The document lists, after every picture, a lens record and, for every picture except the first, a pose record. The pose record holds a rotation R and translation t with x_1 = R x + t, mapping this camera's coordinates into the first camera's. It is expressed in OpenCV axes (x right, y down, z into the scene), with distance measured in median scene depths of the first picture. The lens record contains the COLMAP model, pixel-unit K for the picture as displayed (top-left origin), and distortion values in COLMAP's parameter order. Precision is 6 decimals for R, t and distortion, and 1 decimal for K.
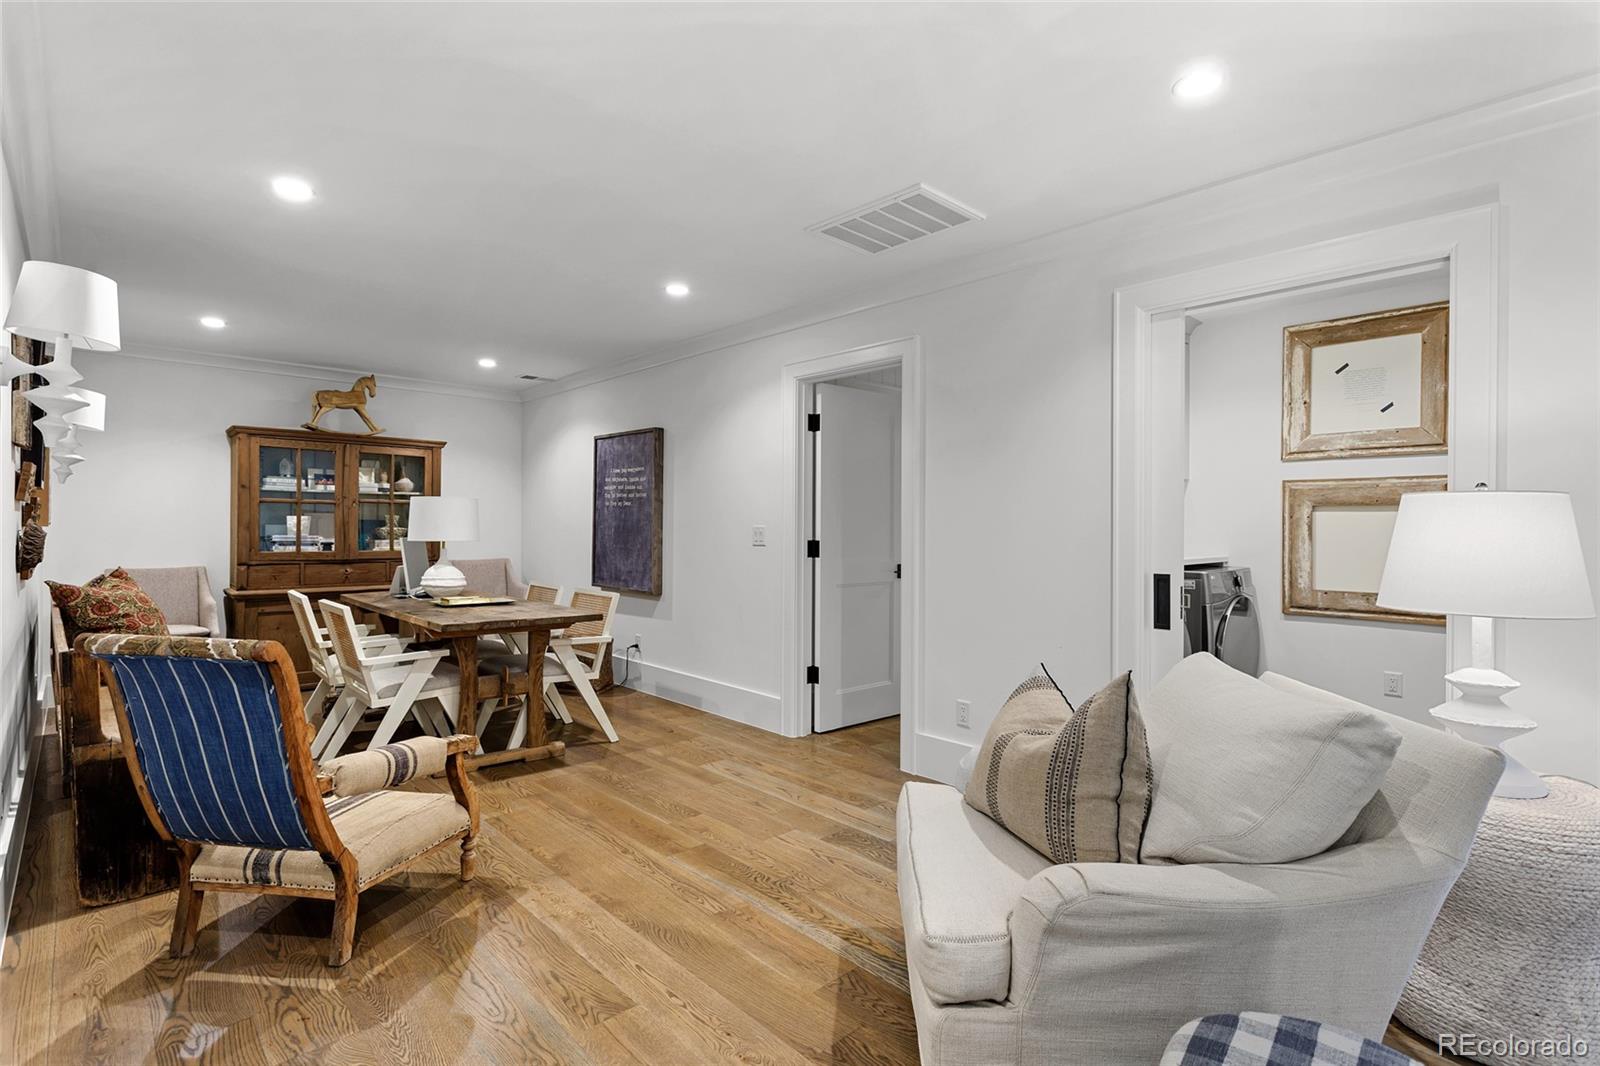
lens RADIAL K [[753.9, 0, 799.5], [0, 753.9, 532.1], [0, 0, 1]] dist [0.005851, 0.000690]
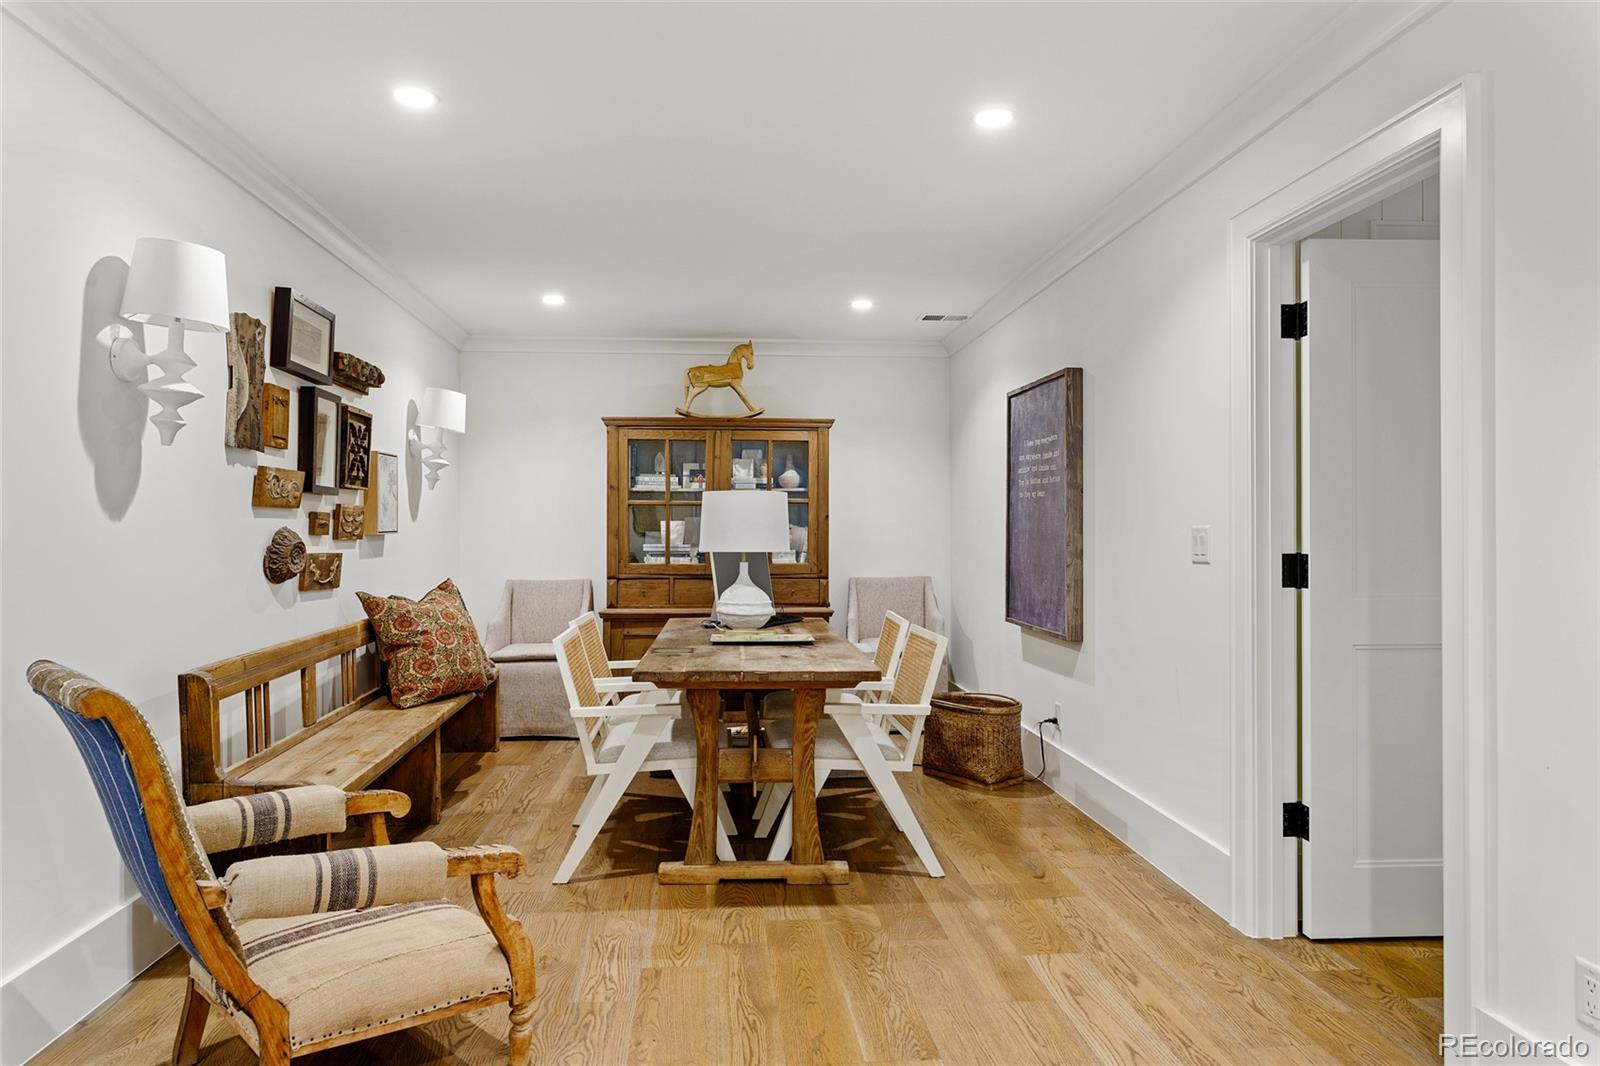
lens RADIAL K [[1017.7, 0, 800.6], [0, 1017.7, 535.8], [0, 0, 1]] dist [-0.003327, 0.000883]
pose [[0.791172, -0.005071, -0.611573, 0.170584], [0.002470, 0.999984, -0.005096, 0.001599], [0.611589, 0.002521, 0.791172, 0.257787]]
